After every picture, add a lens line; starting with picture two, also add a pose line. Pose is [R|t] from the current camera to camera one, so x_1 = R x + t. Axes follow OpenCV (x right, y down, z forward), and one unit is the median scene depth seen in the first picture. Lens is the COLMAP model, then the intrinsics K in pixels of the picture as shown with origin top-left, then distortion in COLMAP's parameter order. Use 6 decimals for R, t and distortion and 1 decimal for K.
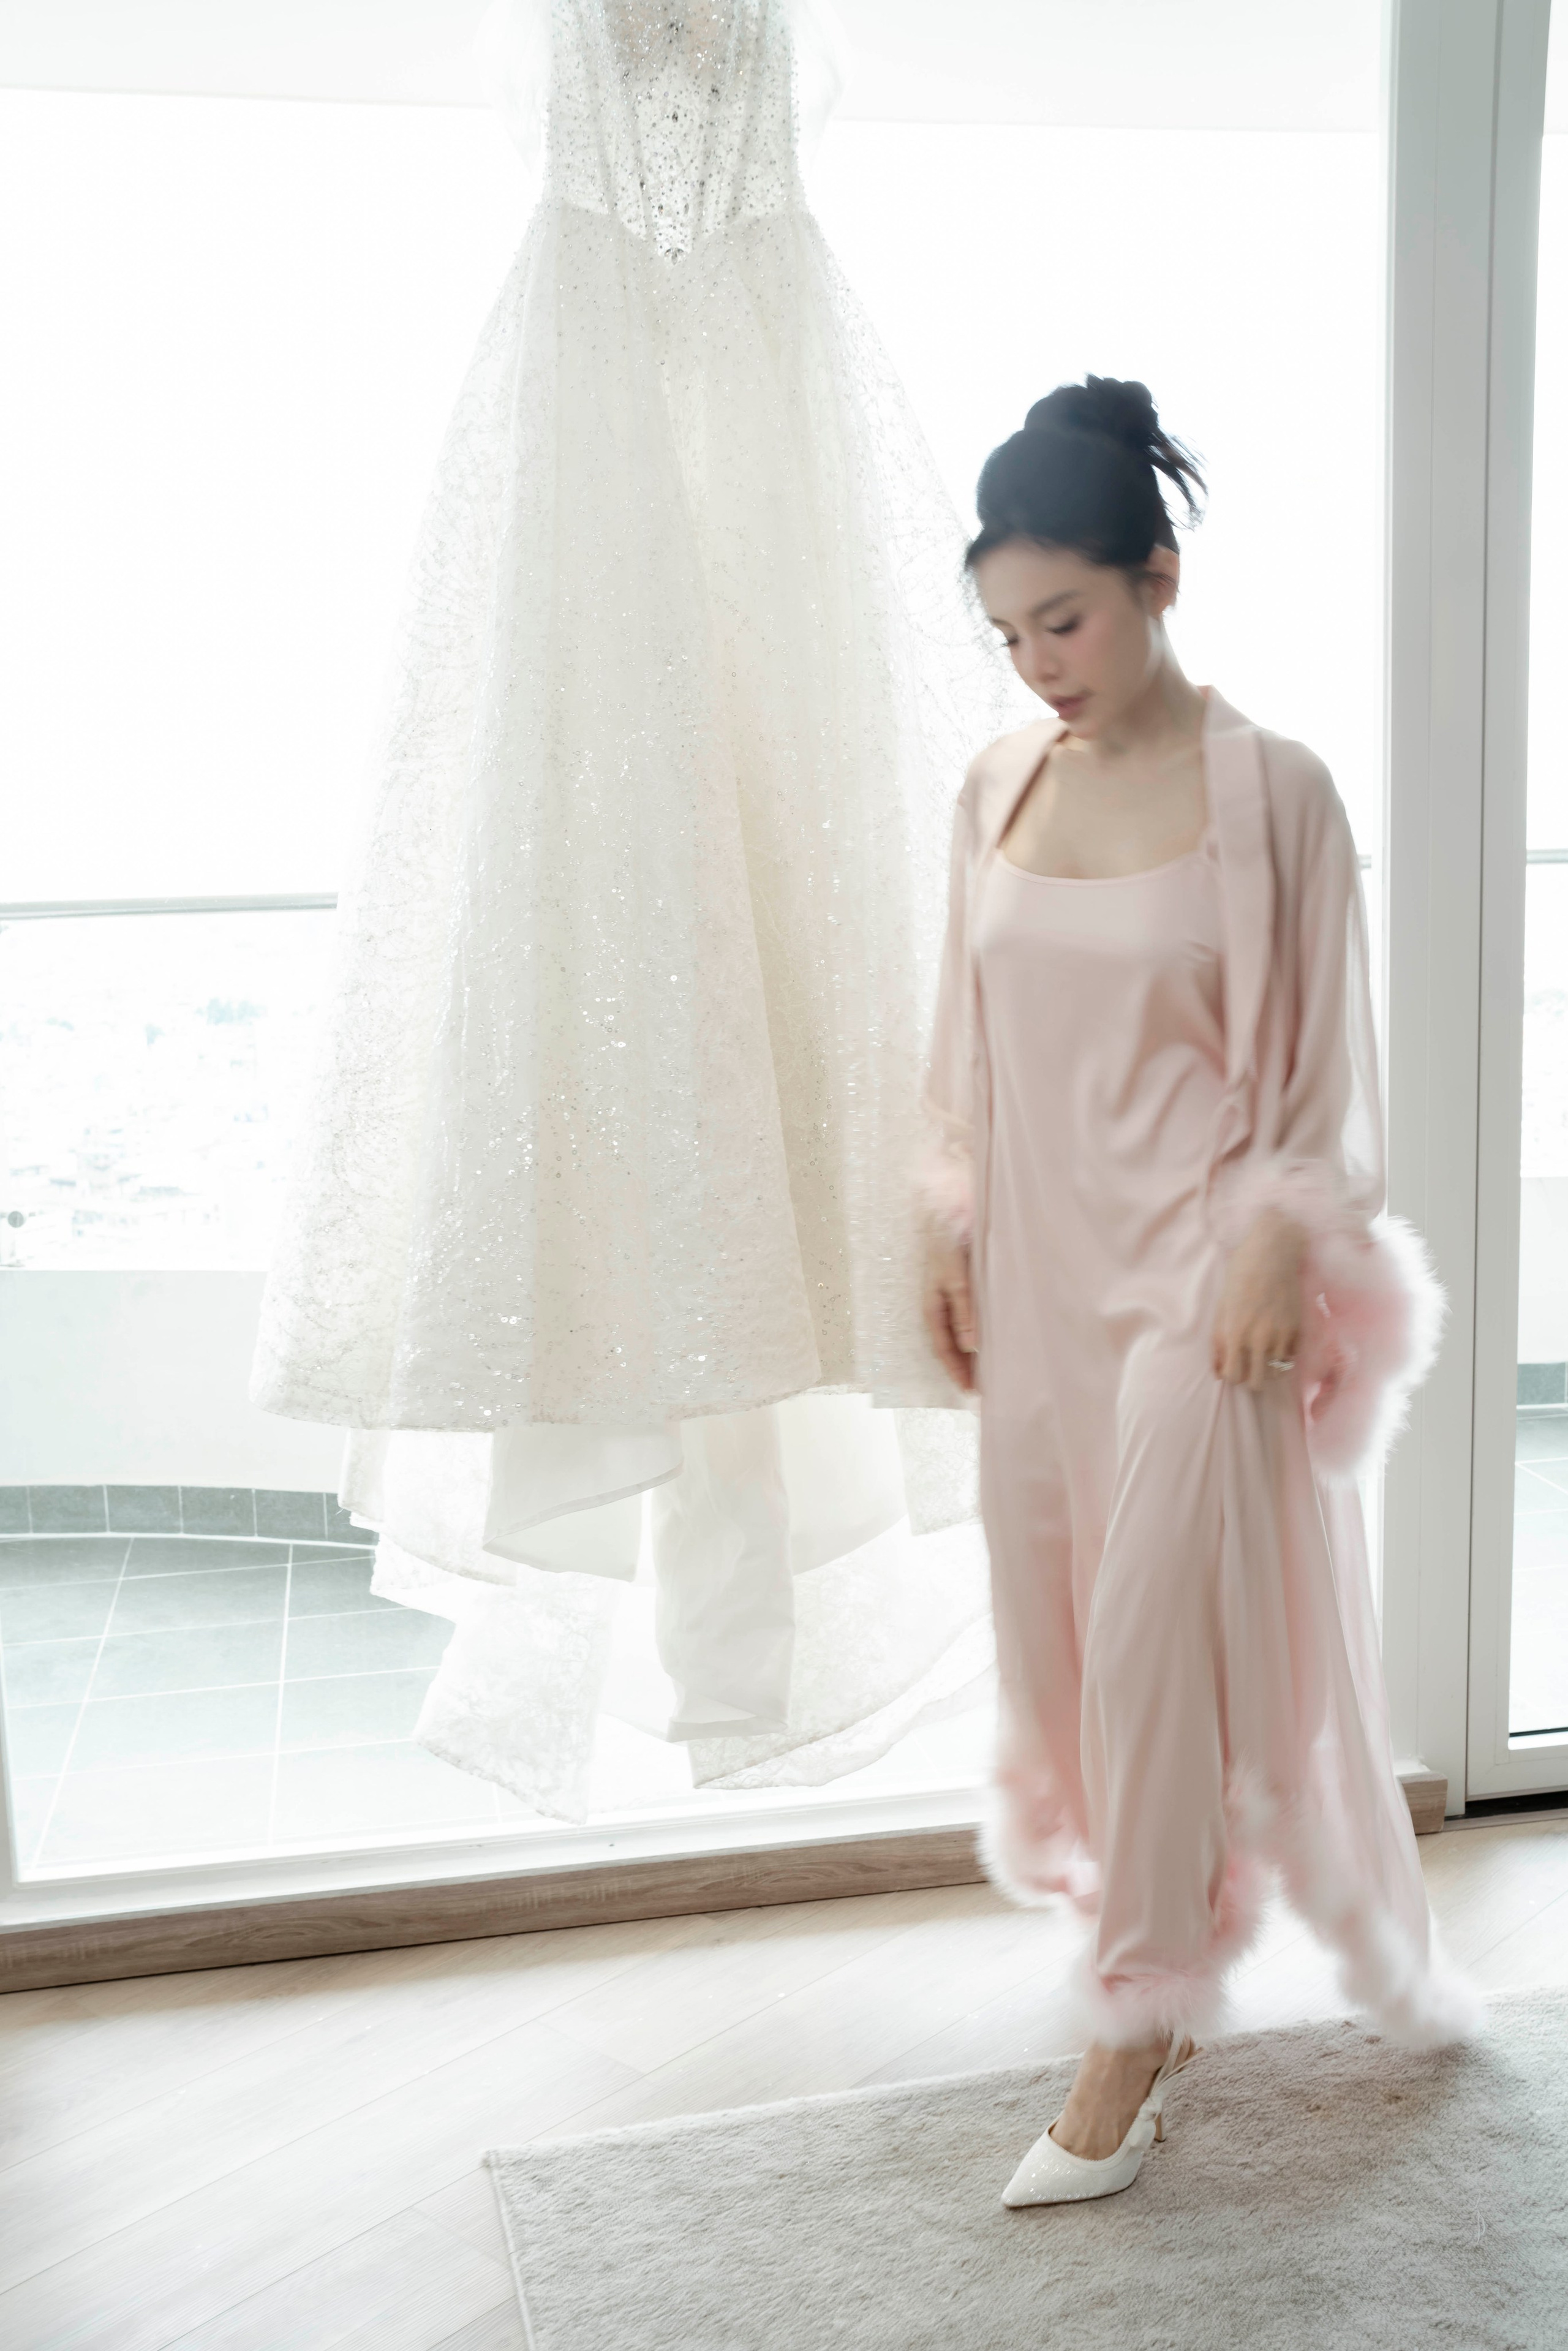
lens RADIAL K [[2373.3, 0, 784.0], [0, 2373.3, 1175.5], [0, 0, 1]] dist [-0.085906, 0.213452]
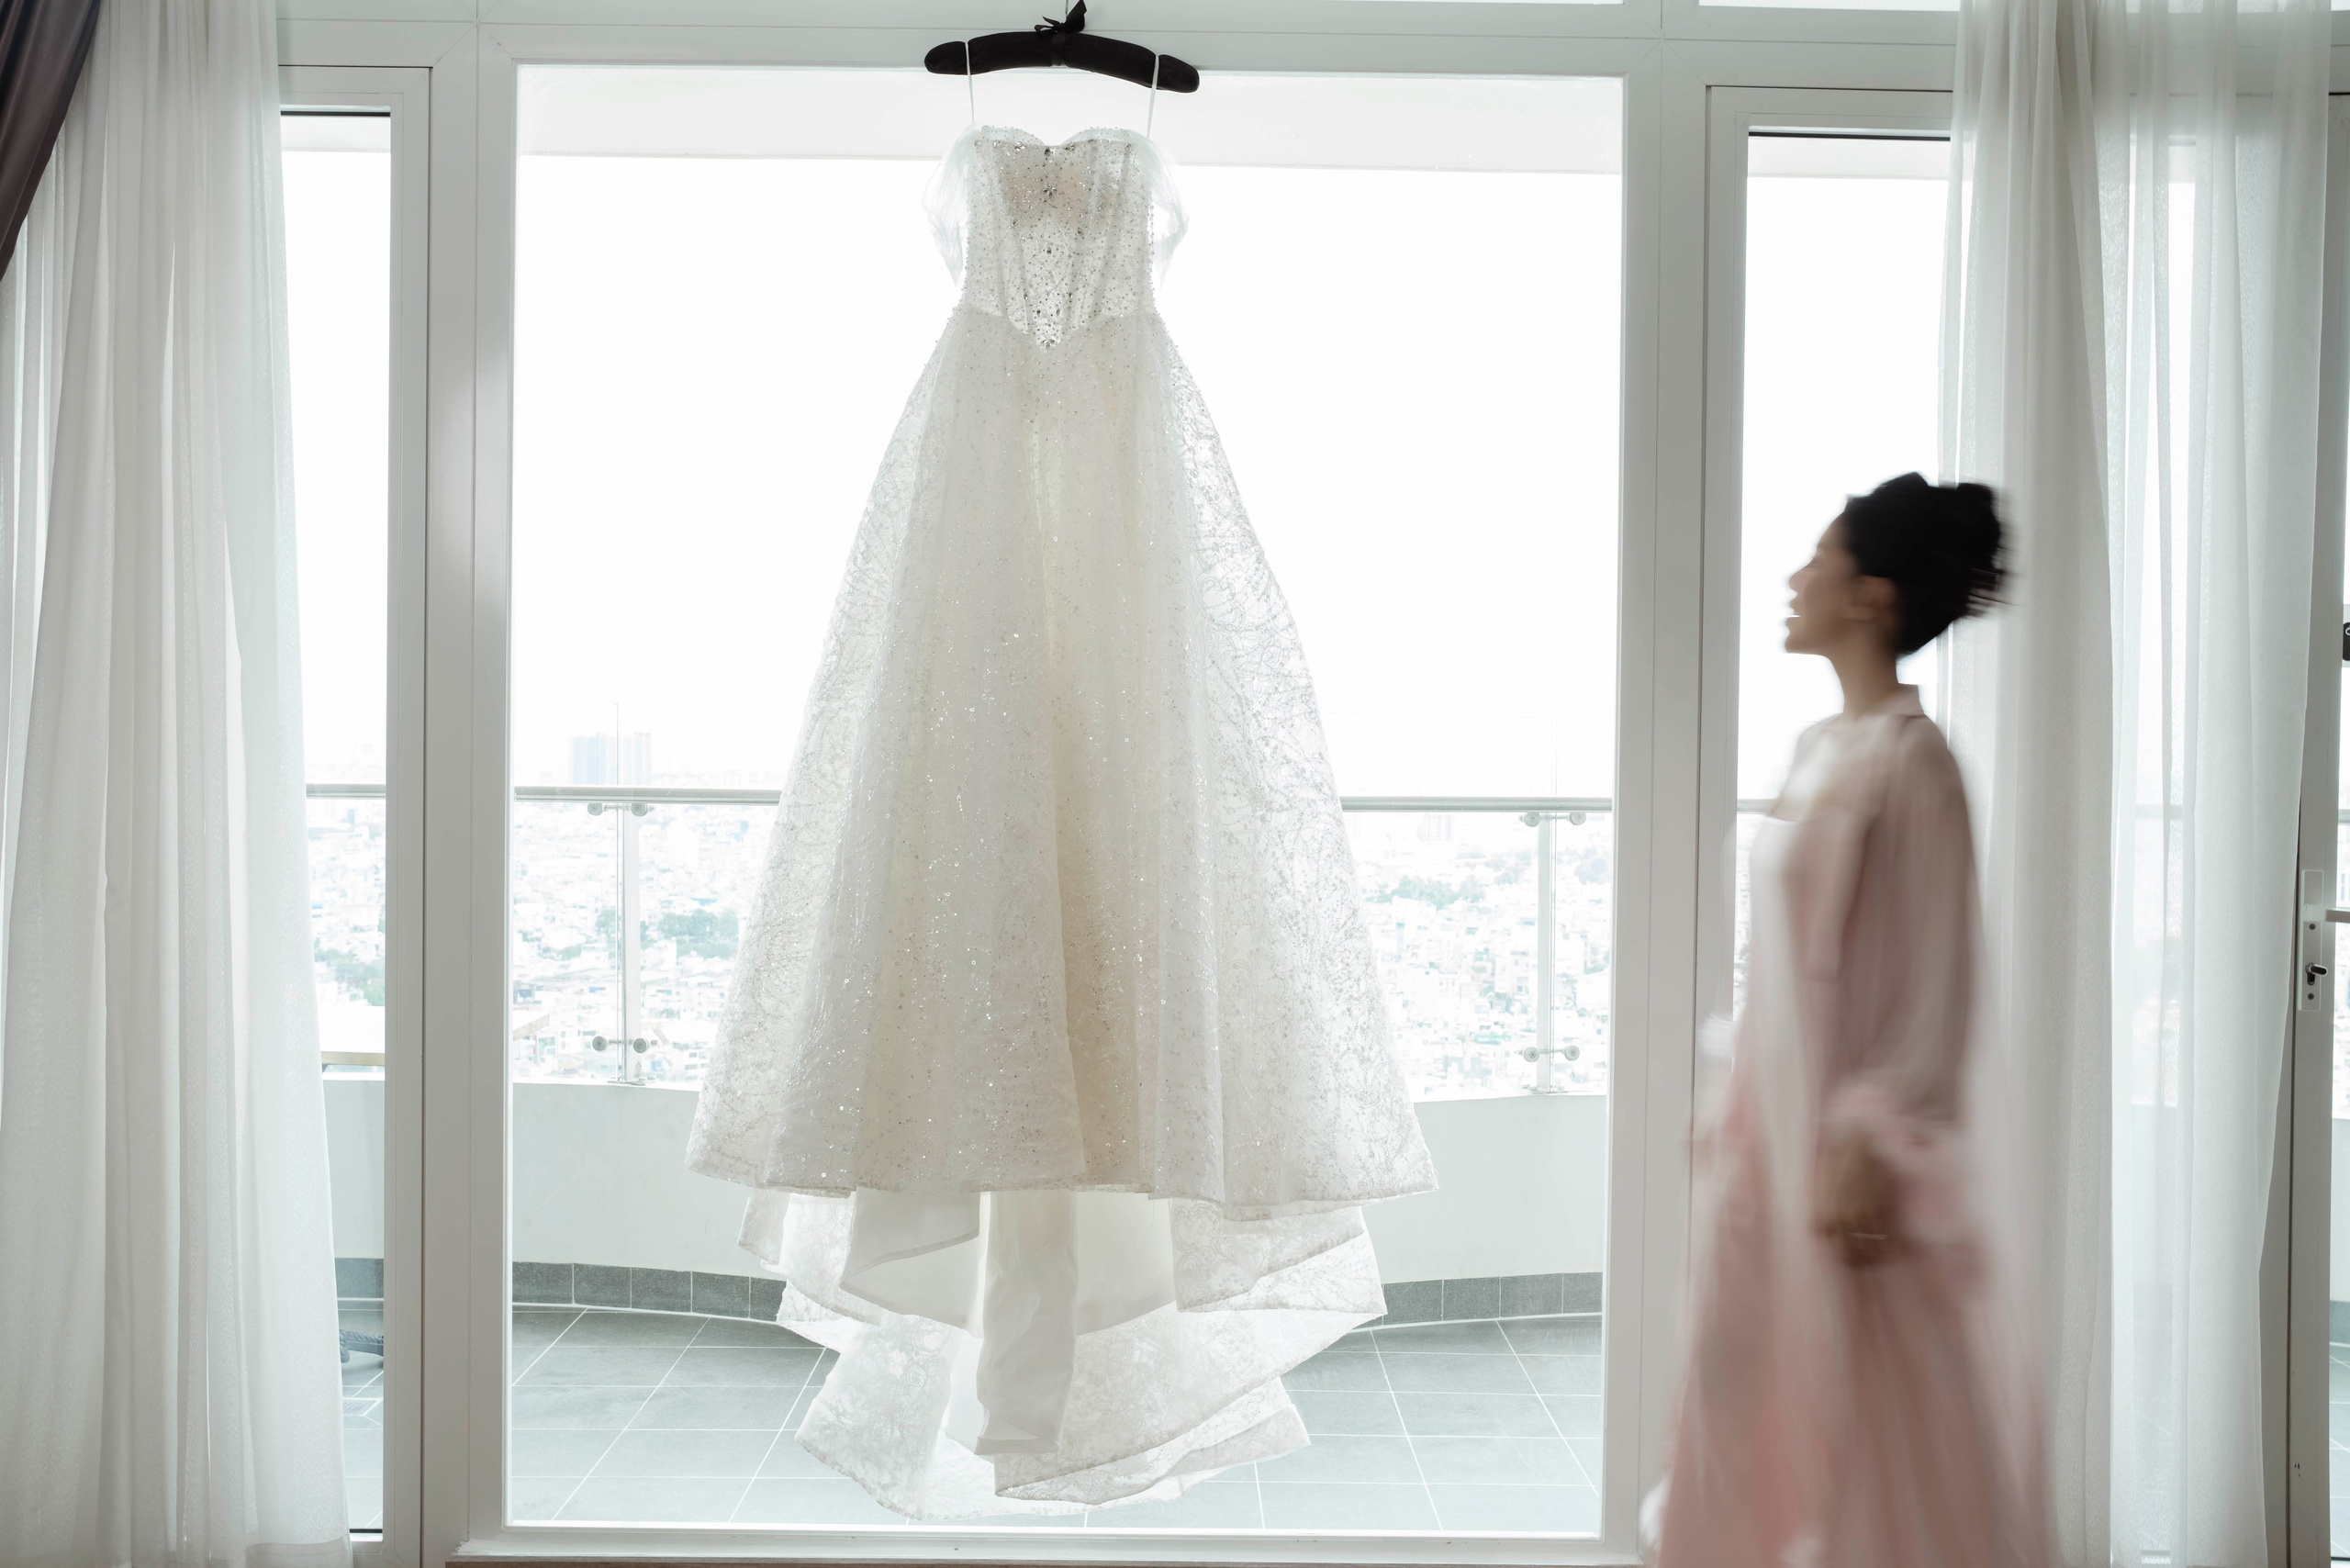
lens RADIAL K [[2372.4, 0, 1175.0], [0, 2372.4, 784.0], [0, 0, 1]] dist [-0.085906, 0.213452]
pose [[0.983887, 0.043359, -0.173453, 0.275772], [-0.064966, 0.990536, -0.120901, 0.025607], [0.166569, 0.130221, 0.977393, -0.303547]]
